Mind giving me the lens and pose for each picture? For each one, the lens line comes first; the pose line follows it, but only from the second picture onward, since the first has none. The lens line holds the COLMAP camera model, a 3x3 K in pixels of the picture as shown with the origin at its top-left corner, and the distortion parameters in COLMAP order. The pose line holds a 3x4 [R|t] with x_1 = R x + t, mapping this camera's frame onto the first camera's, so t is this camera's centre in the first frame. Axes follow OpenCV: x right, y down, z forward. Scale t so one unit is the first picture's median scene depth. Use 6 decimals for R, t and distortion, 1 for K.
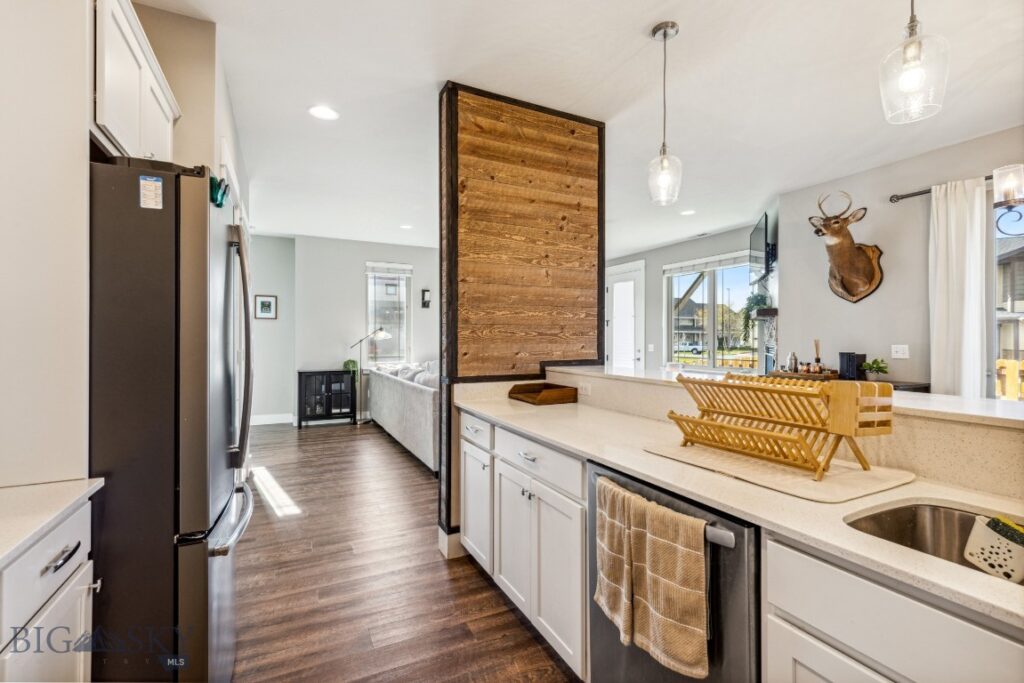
lens RADIAL K [[467.6, 0, 512.4], [0, 467.6, 338.9], [0, 0, 1]] dist [0.005601, -0.000993]
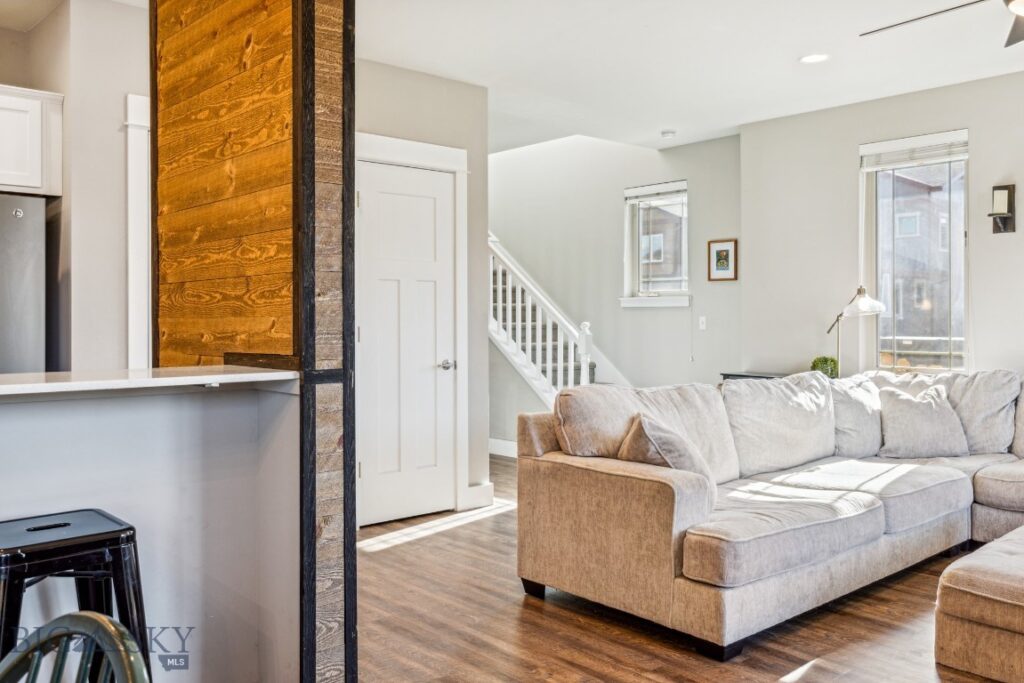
lens RADIAL K [[874.2, 0, 512.4], [0, 874.2, 318.2], [0, 0, 1]] dist [0.010771, -0.007556]
pose [[0.256615, -0.002928, -0.966509, 1.017181], [0.001575, 0.999995, -0.002612, 0.014411], [0.966512, -0.000852, 0.256618, 1.050294]]
